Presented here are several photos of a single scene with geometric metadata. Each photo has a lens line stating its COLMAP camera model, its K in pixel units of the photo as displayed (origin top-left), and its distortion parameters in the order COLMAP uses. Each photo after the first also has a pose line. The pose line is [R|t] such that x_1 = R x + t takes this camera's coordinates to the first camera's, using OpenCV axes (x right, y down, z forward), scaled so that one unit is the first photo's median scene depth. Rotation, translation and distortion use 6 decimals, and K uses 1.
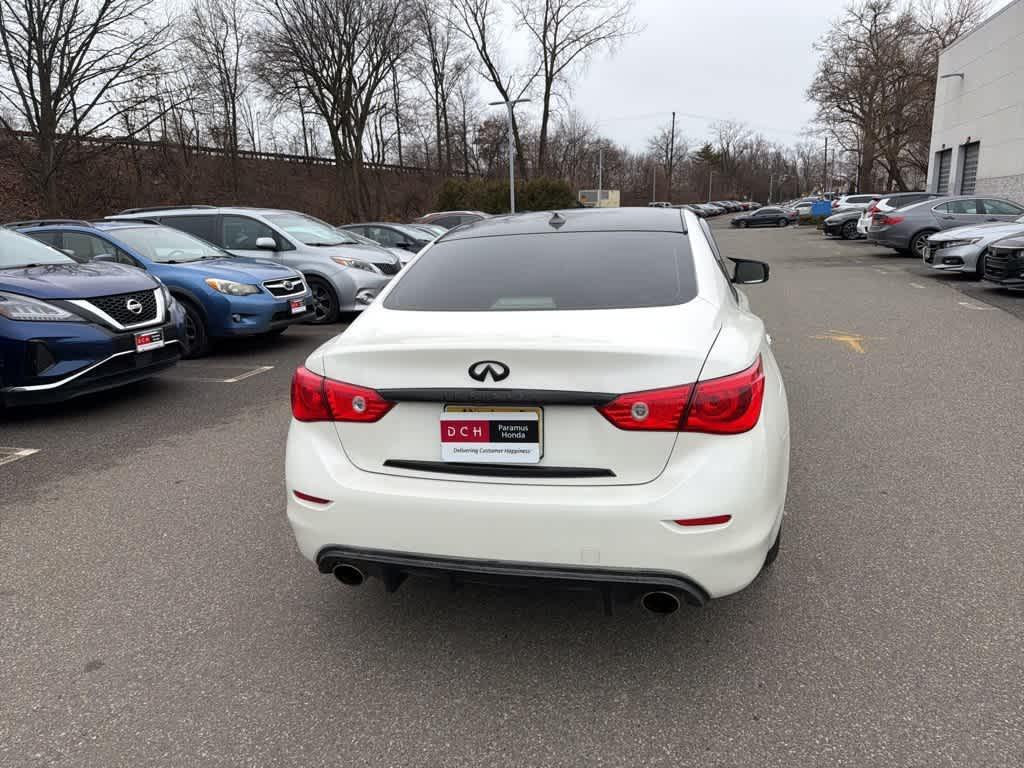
lens RADIAL K [[729.3, 0, 508.9], [0, 729.3, 383.6], [0, 0, 1]] dist [0.036163, -0.049378]
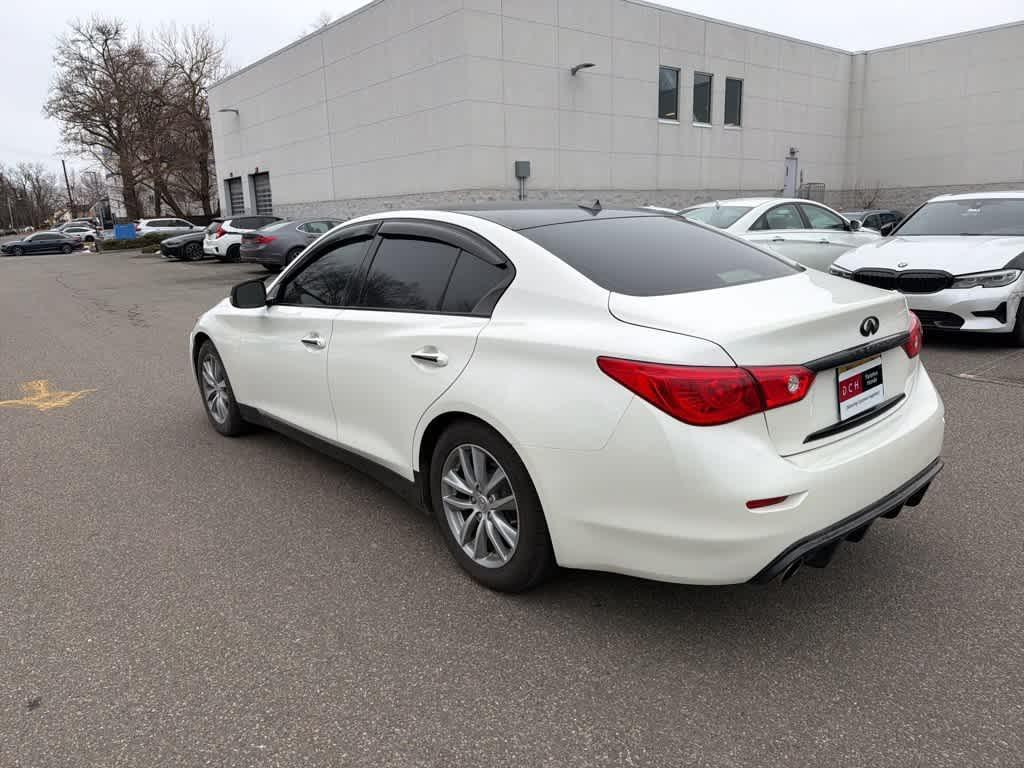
lens RADIAL K [[729.3, 0, 508.9], [0, 729.3, 383.6], [0, 0, 1]] dist [0.036163, -0.049378]
pose [[0.583170, -0.169051, 0.794565, -0.076946], [0.196956, 0.978348, 0.063597, -0.006840], [-0.788112, 0.119406, 0.603839, 0.047781]]
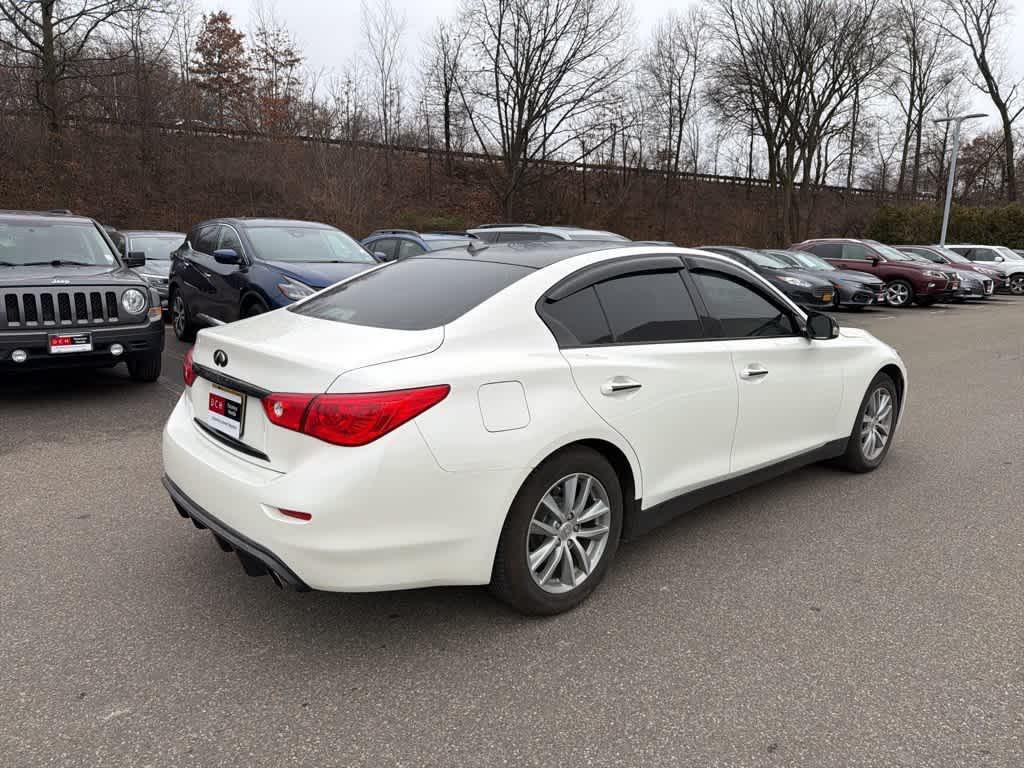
lens RADIAL K [[733.9, 0, 502.5], [0, 733.9, 383.2], [0, 0, 1]] dist [0.010986, -0.015550]
pose [[0.819050, 0.162620, -0.550192, 0.067054], [-0.177479, 0.983766, 0.026564, -0.005916], [0.545580, 0.075891, 0.834615, 0.012708]]
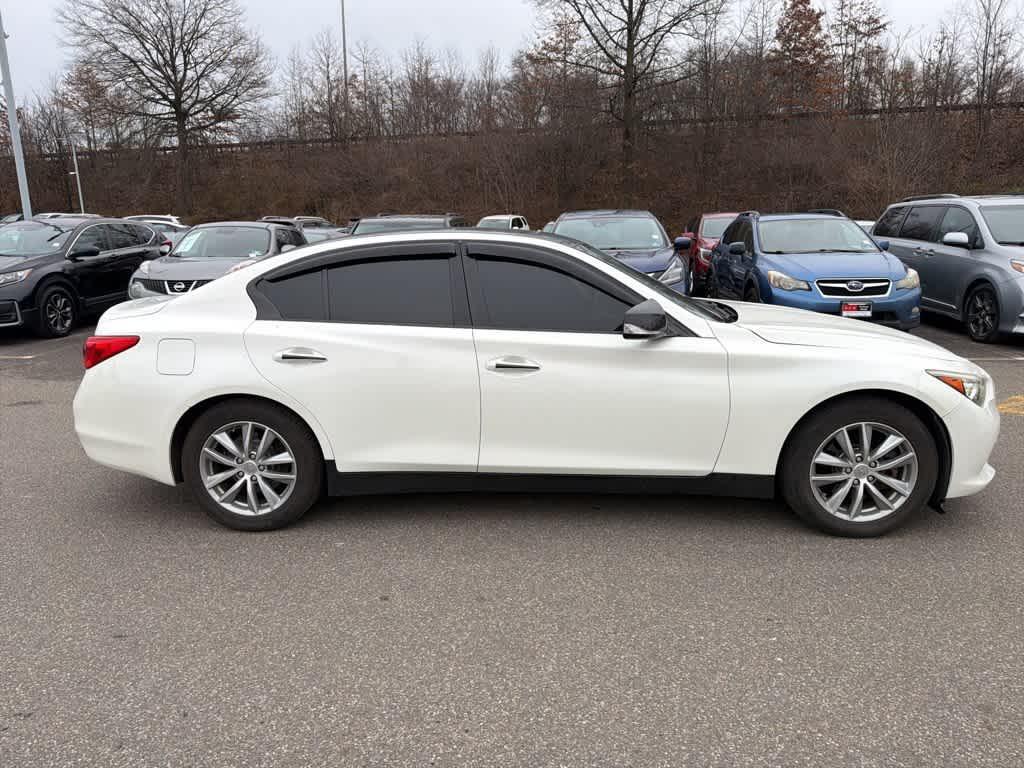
lens RADIAL K [[733.9, 0, 502.5], [0, 733.9, 383.2], [0, 0, 1]] dist [0.010986, -0.015550]
pose [[0.160731, 0.240850, -0.957161, 0.134880], [-0.206958, 0.956435, 0.205913, -0.029562], [0.965056, 0.164996, 0.203575, 0.102757]]
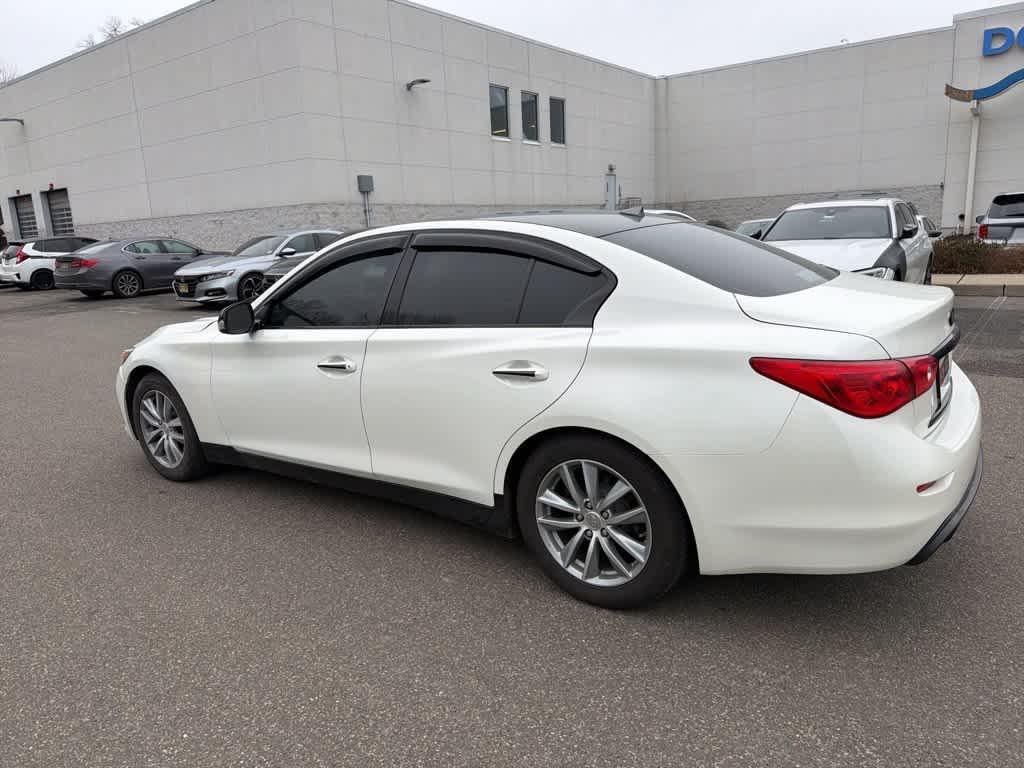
lens RADIAL K [[729.3, 0, 508.9], [0, 729.3, 383.6], [0, 0, 1]] dist [0.036163, -0.049378]
pose [[0.366252, -0.185478, 0.911843, -0.087942], [0.246926, 0.964173, 0.096942, -0.012927], [-0.897155, 0.189652, 0.398930, 0.074131]]
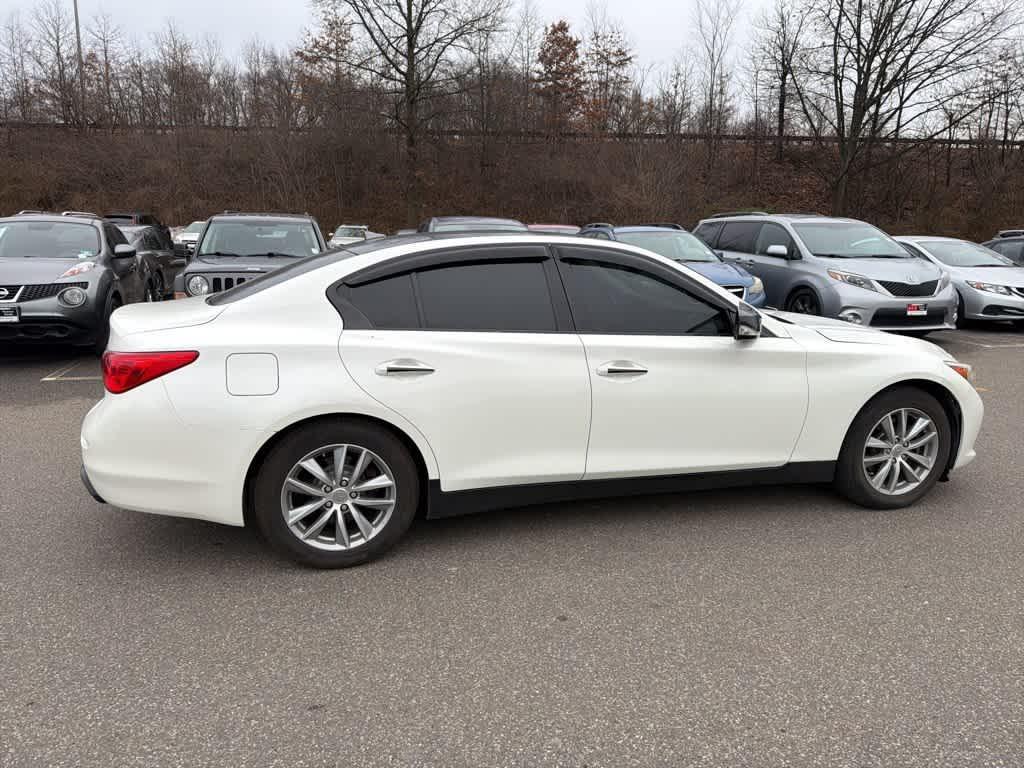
lens RADIAL K [[733.9, 0, 502.5], [0, 733.9, 383.2], [0, 0, 1]] dist [0.010986, -0.015550]
pose [[0.470226, 0.220632, -0.854523, 0.116654], [-0.220620, 0.966892, 0.128242, -0.018806], [0.854526, 0.128222, 0.503334, 0.059016]]
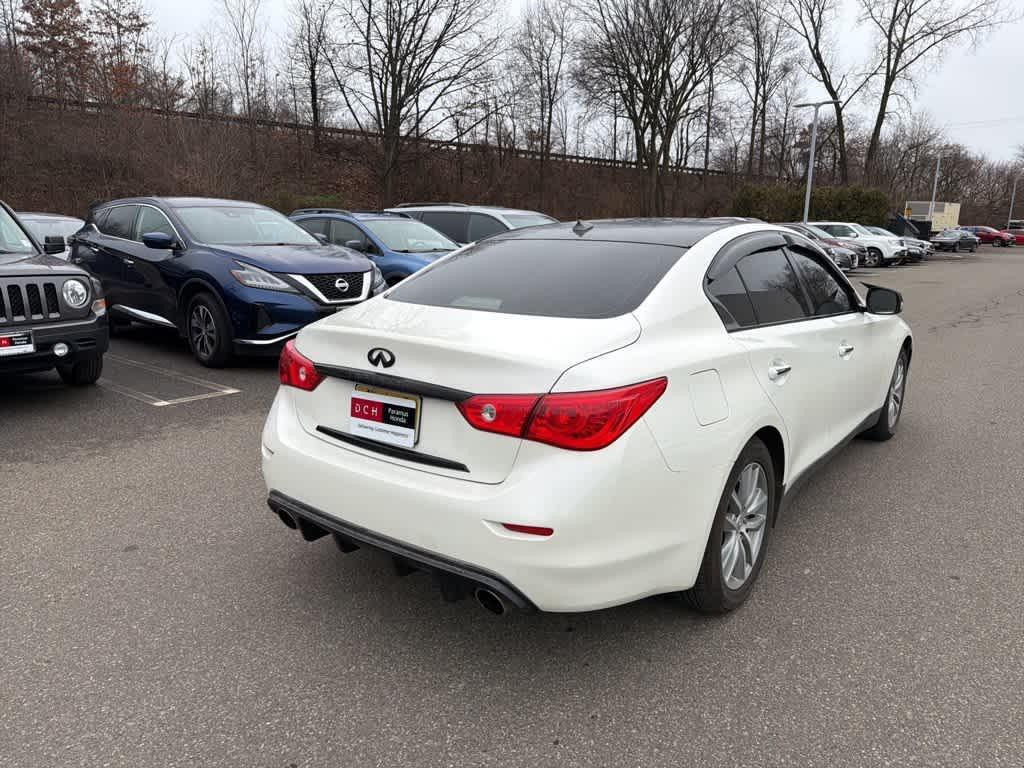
lens RADIAL K [[733.9, 0, 502.5], [0, 733.9, 383.2], [0, 0, 1]] dist [0.010986, -0.015550]
pose [[0.911892, 0.136157, -0.387187, 0.035506], [-0.138088, 0.990154, 0.022973, -0.001829], [0.386503, 0.032517, 0.921715, 0.003227]]
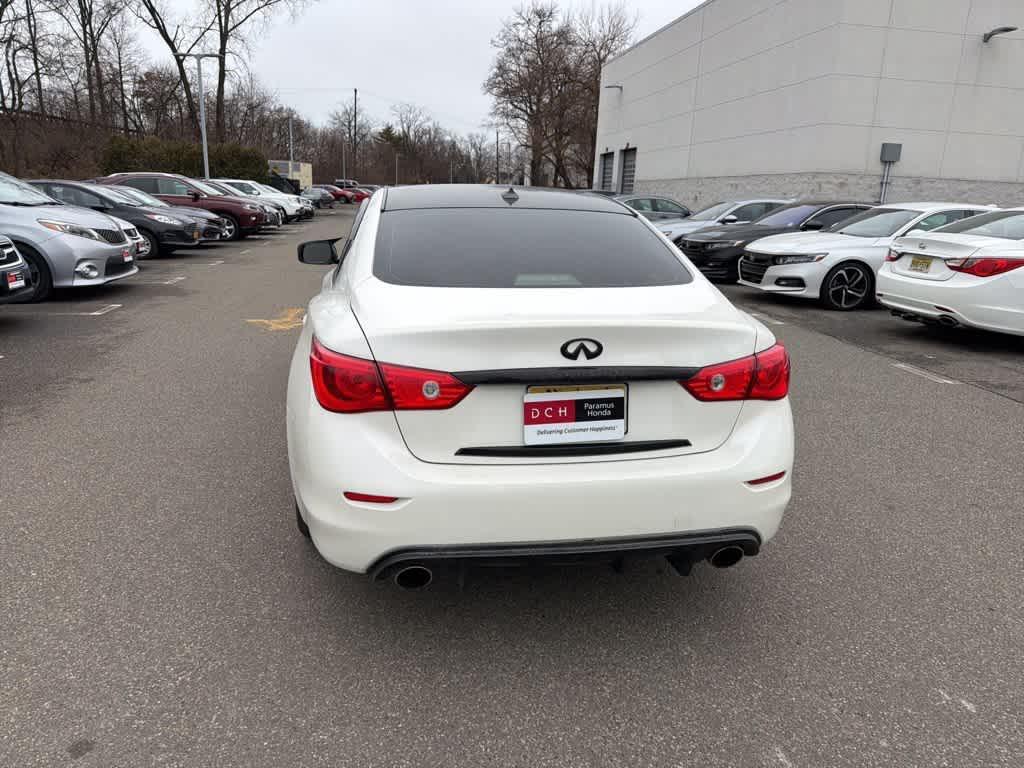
lens RADIAL K [[728.1, 0, 509.2], [0, 728.1, 390.7], [0, 0, 1]] dist [0.046887, -0.056977]
pose [[0.910284, -0.046739, 0.411337, -0.032244], [0.031813, 0.998566, 0.043063, -0.000404], [-0.412760, -0.026114, 0.910466, 0.009320]]
